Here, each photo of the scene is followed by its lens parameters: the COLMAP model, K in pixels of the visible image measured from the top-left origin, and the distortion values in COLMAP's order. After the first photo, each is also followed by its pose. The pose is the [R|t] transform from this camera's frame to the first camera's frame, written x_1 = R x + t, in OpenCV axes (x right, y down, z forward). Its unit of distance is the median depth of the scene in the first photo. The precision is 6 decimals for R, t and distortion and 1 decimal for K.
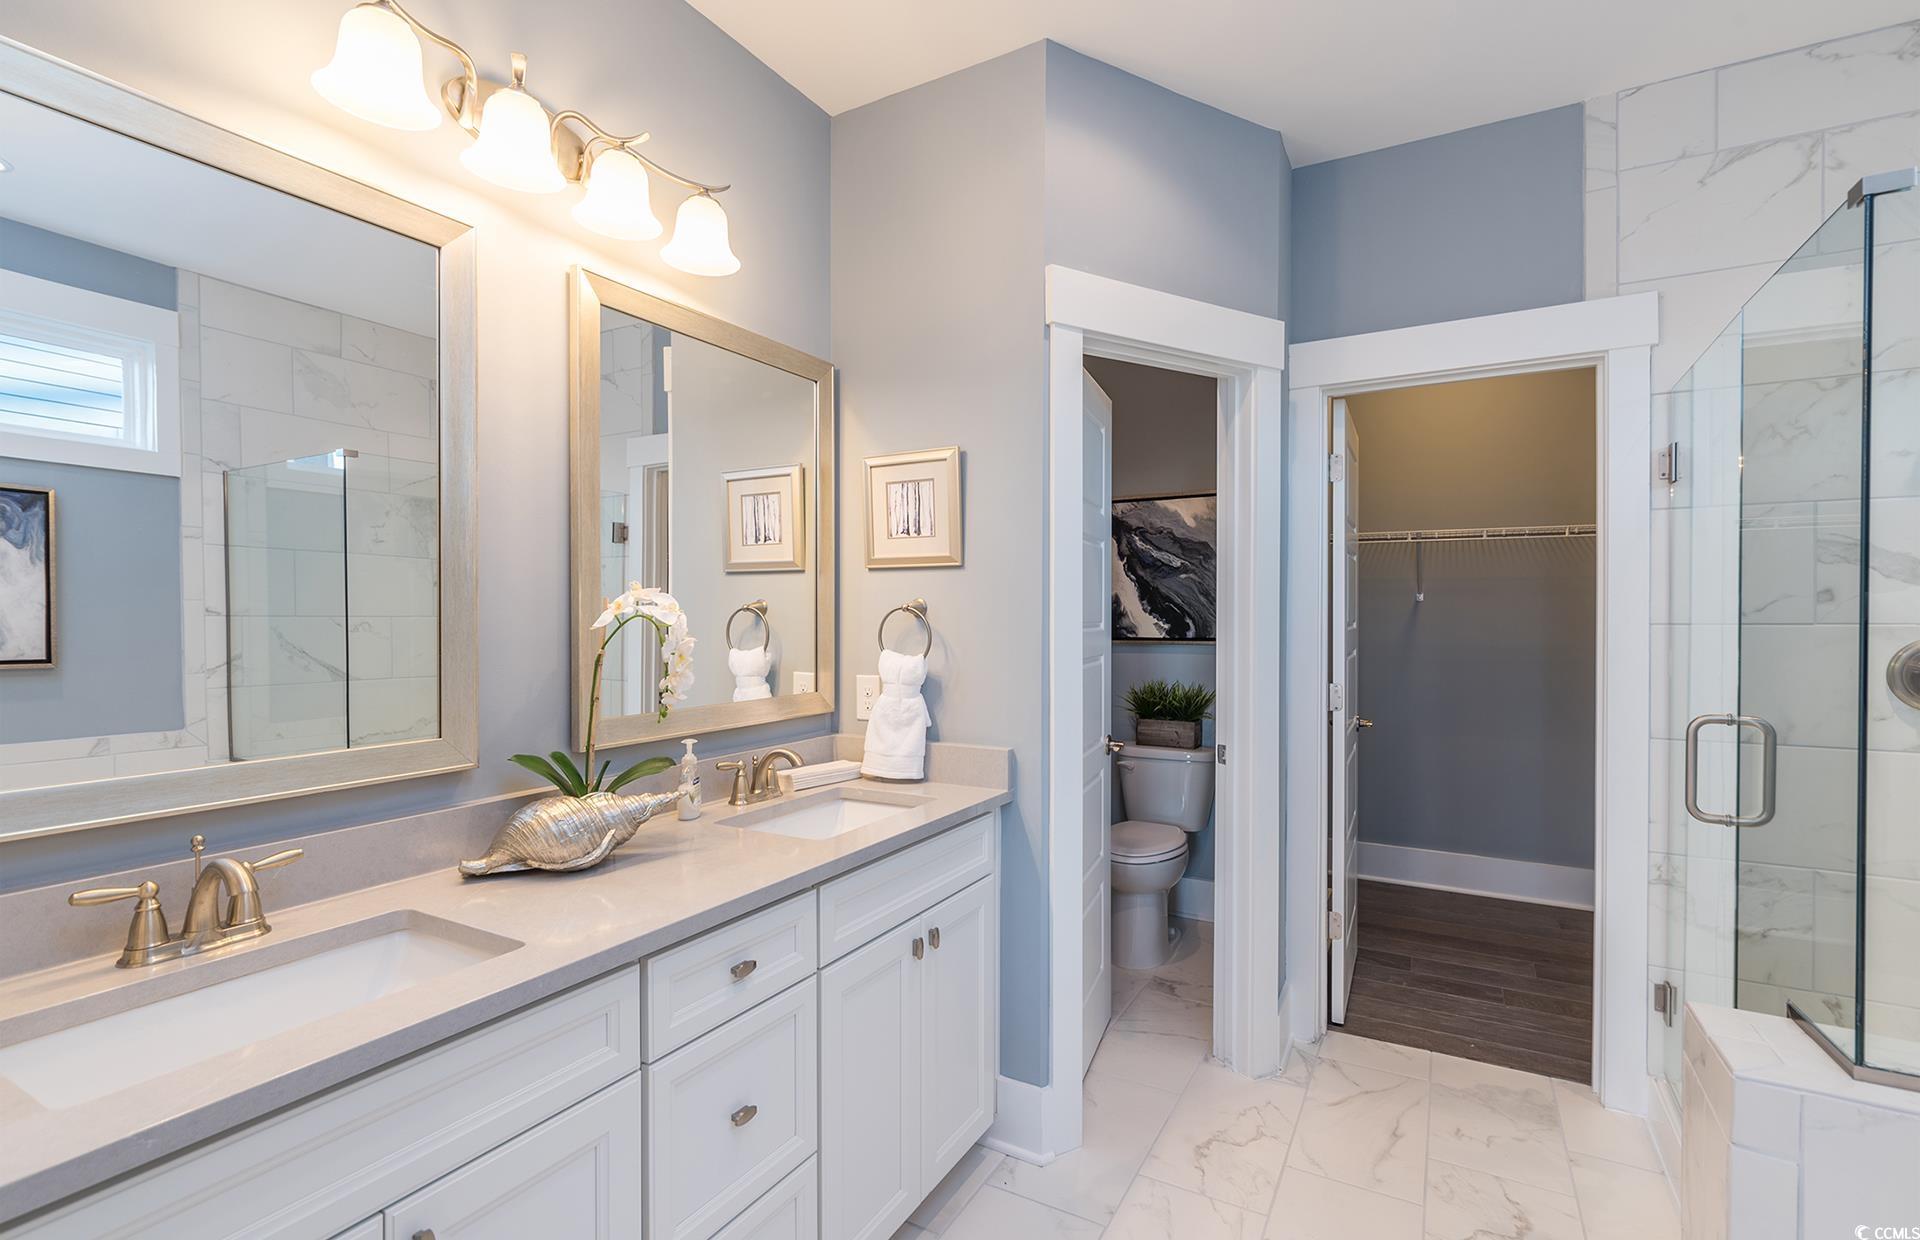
lens RADIAL K [[874.7, 0, 960.0], [0, 874.7, 620.0], [0, 0, 1]] dist [0.000832, 0.000146]
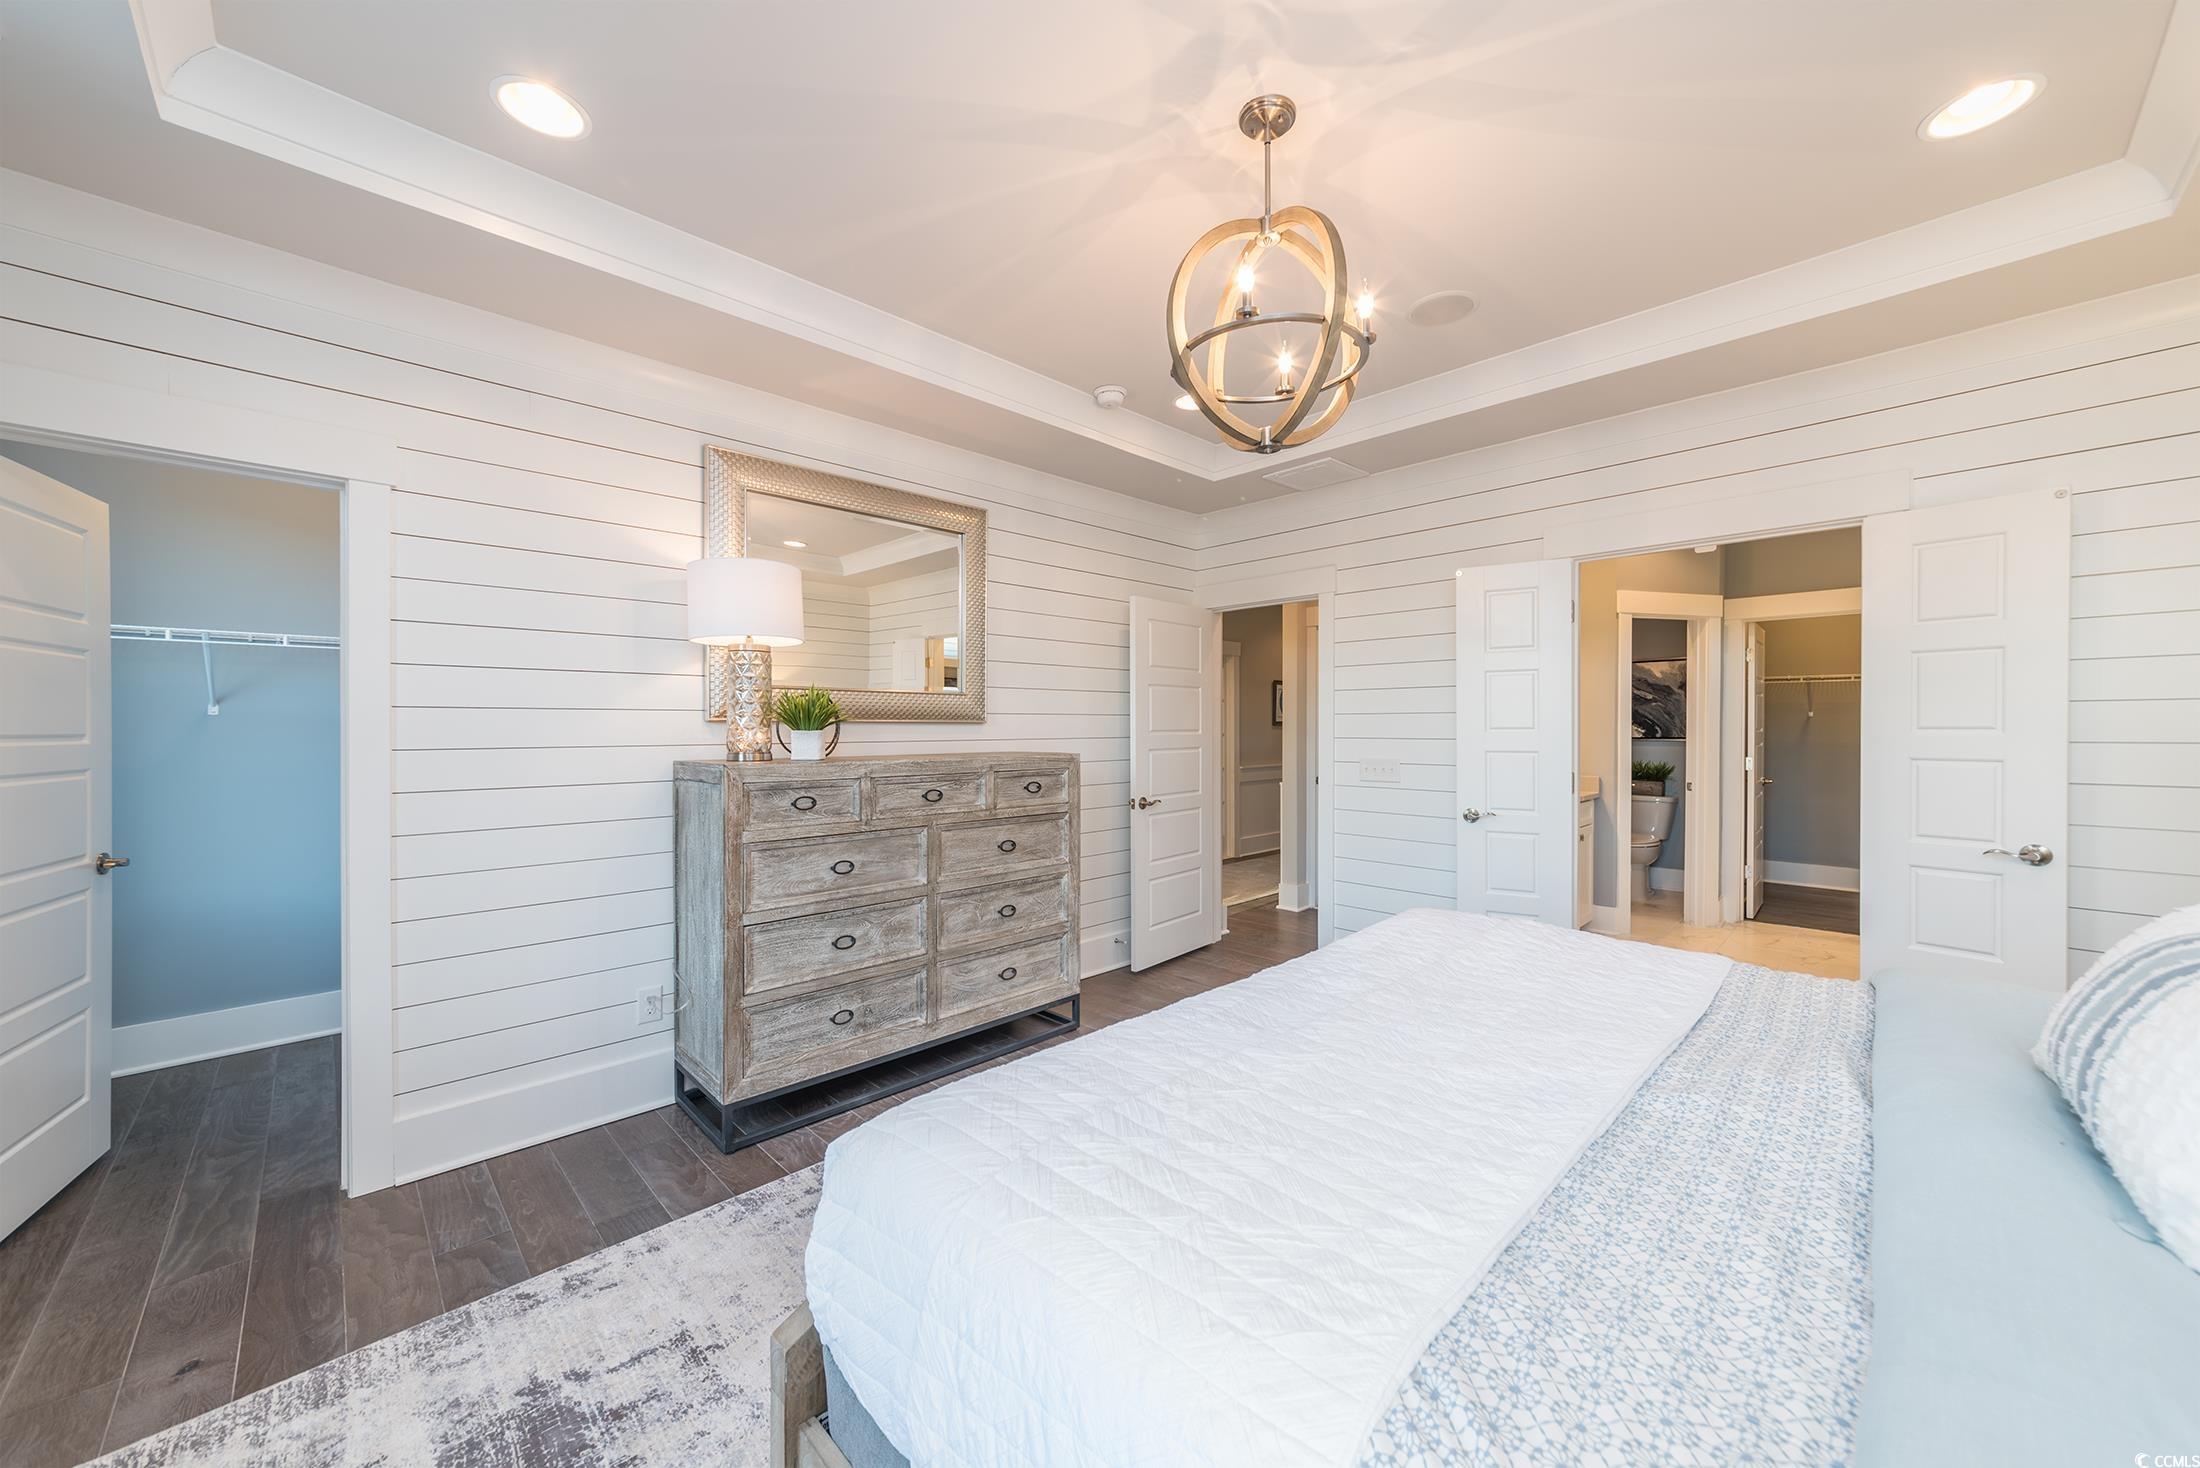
lens RADIAL K [[821.5, 0, 1100.0], [0, 821.5, 734.0], [0, 0, 1]] dist [-0.002268, -0.000140]
pose [[0.963425, 0.001123, -0.267976, -0.578588], [-0.000438, 0.999996, 0.002614, 0.013200], [0.267978, -0.002401, 0.963422, -1.396625]]
